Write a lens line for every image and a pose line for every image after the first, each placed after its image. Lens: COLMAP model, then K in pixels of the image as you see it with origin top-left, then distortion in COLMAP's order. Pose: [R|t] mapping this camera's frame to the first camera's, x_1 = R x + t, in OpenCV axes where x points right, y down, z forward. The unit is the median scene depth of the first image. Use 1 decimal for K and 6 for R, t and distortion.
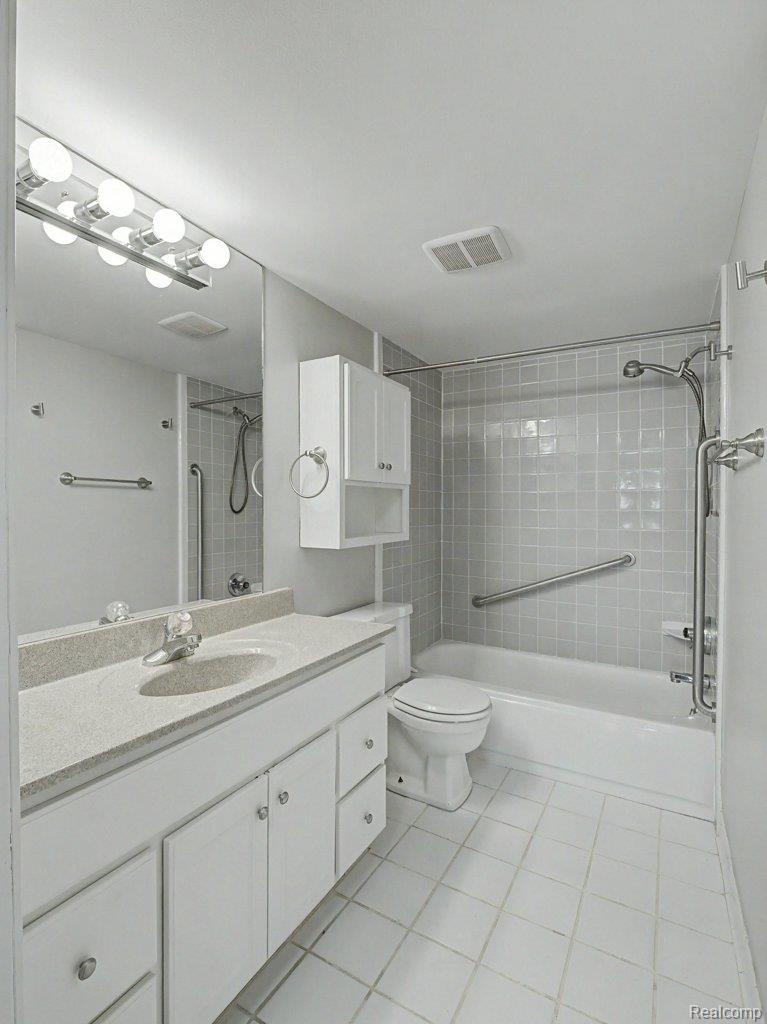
lens RADIAL K [[495.5, 0, 383.5], [0, 495.5, 512.0], [0, 0, 1]] dist [-0.013985, 0.000011]
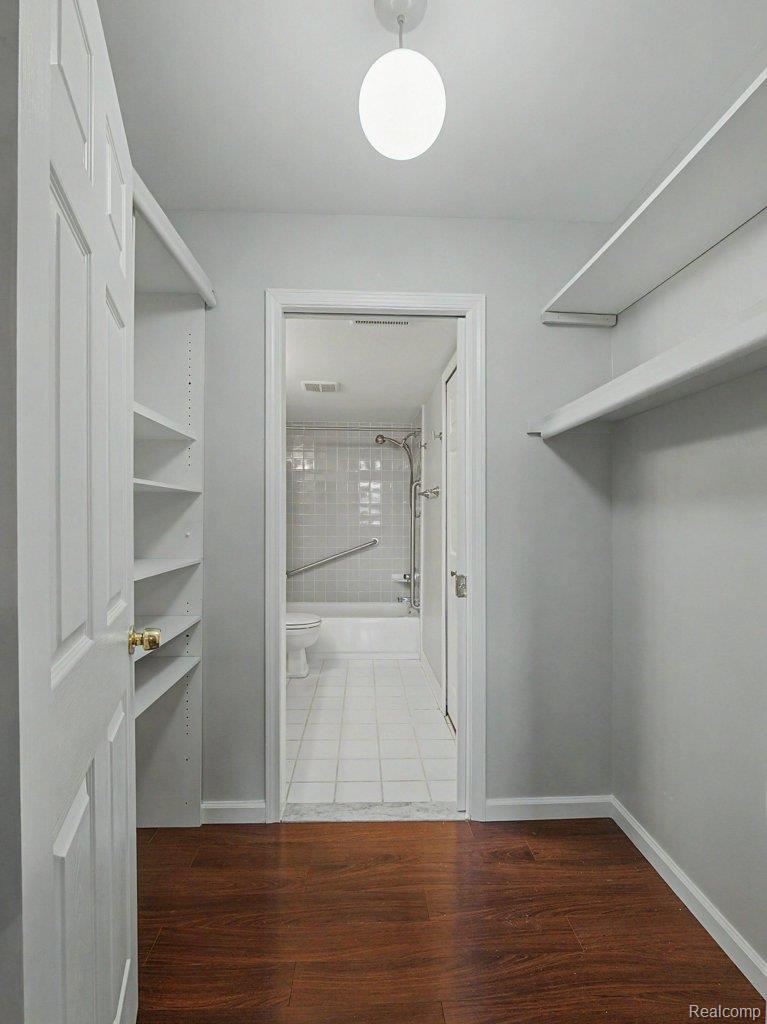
lens RADIAL K [[495.5, 0, 383.5], [0, 495.5, 512.0], [0, 0, 1]] dist [-0.013985, 0.000011]
pose [[0.843700, 0.001135, 0.536814, -0.565358], [-0.000702, 0.999999, -0.001011, -0.015331], [-0.536815, 0.000476, 0.843700, -0.678653]]
